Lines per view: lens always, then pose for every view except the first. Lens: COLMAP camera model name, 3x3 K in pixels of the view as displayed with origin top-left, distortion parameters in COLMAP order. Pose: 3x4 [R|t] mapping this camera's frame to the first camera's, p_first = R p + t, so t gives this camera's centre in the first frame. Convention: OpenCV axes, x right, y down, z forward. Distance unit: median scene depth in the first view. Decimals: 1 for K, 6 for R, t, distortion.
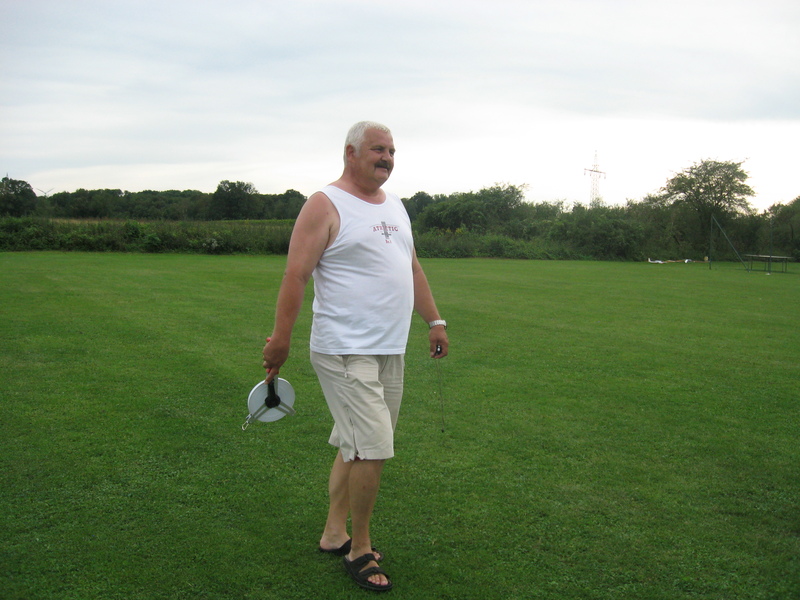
lens RADIAL K [[845.4, 0, 405.4], [0, 845.4, 298.7], [0, 0, 1]] dist [-0.114143, 0.000000]
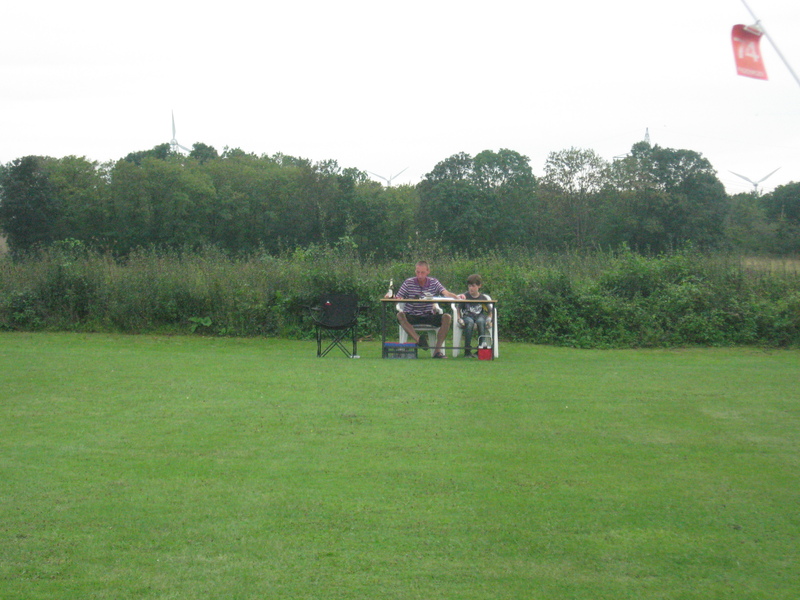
lens RADIAL K [[3077.7, 0, 399.8], [0, 3077.7, 299.7], [0, 0, 1]] dist [-0.091052, 0.000000]
pose [[0.854493, -0.012645, -0.519310, 0.154102], [-0.029036, 0.996978, -0.072053, 0.023788], [0.518652, 0.076647, 0.851543, -0.240610]]
